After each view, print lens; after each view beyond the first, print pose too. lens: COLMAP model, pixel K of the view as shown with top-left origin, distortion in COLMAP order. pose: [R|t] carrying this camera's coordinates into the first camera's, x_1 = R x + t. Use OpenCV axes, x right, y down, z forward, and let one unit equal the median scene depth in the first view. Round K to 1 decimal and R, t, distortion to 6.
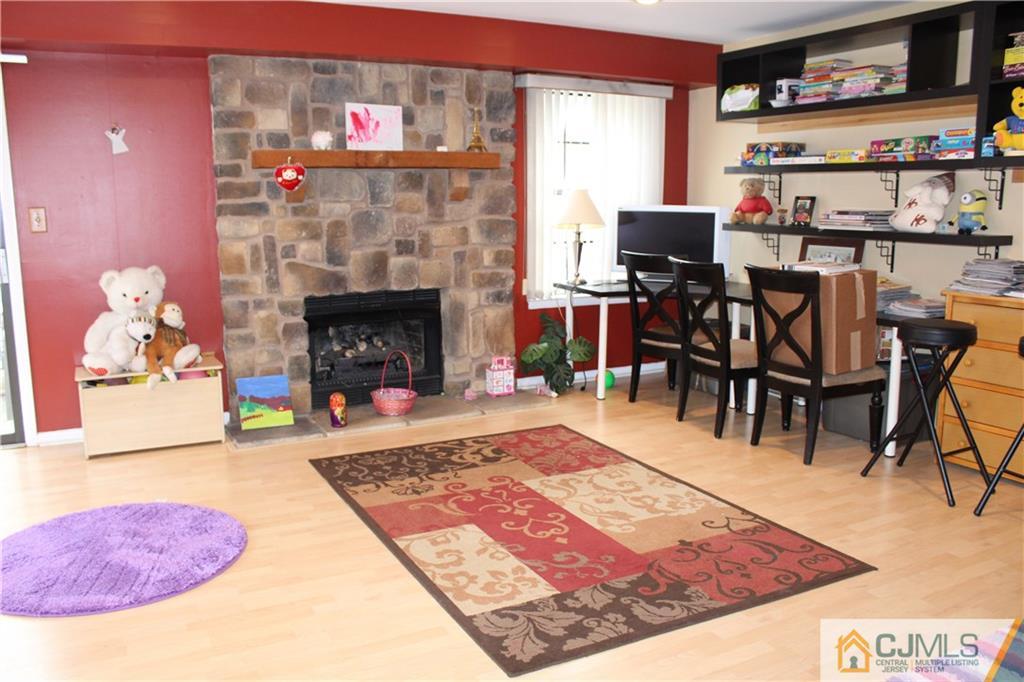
lens RADIAL K [[853.0, 0, 505.8], [0, 853.0, 347.7], [0, 0, 1]] dist [-0.165081, 0.142365]
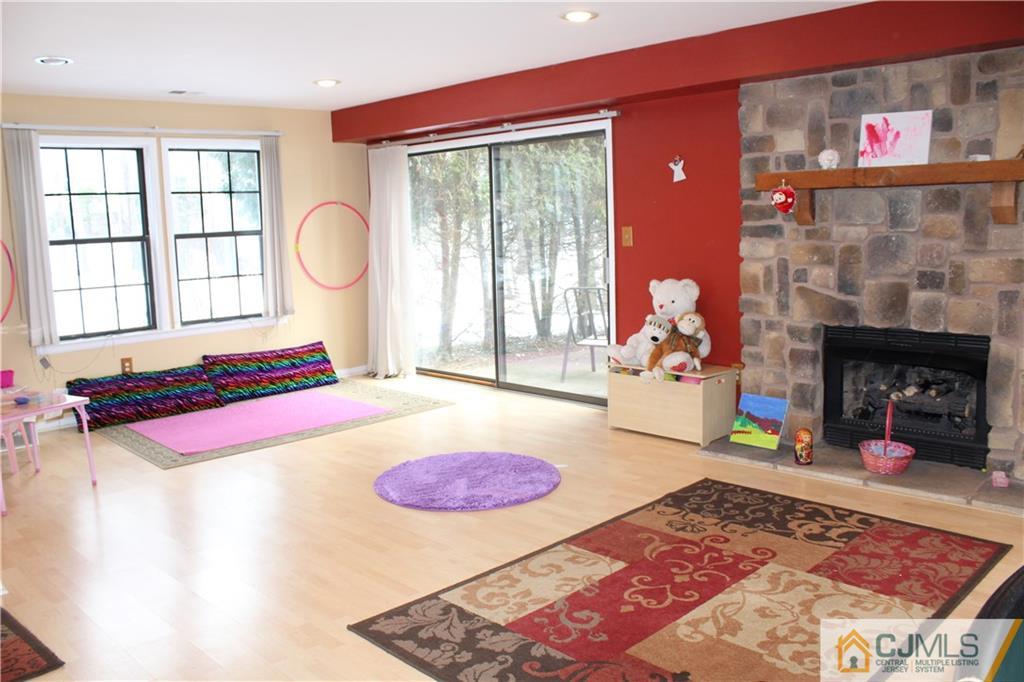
lens RADIAL K [[853.0, 0, 493.4], [0, 853.0, 353.4], [0, 0, 1]] dist [-0.165081, 0.142365]
pose [[0.275577, 0.143293, -0.950539, 0.586004], [-0.137254, 0.984561, 0.108630, -0.083384], [0.951430, 0.100529, 0.290990, 0.399261]]
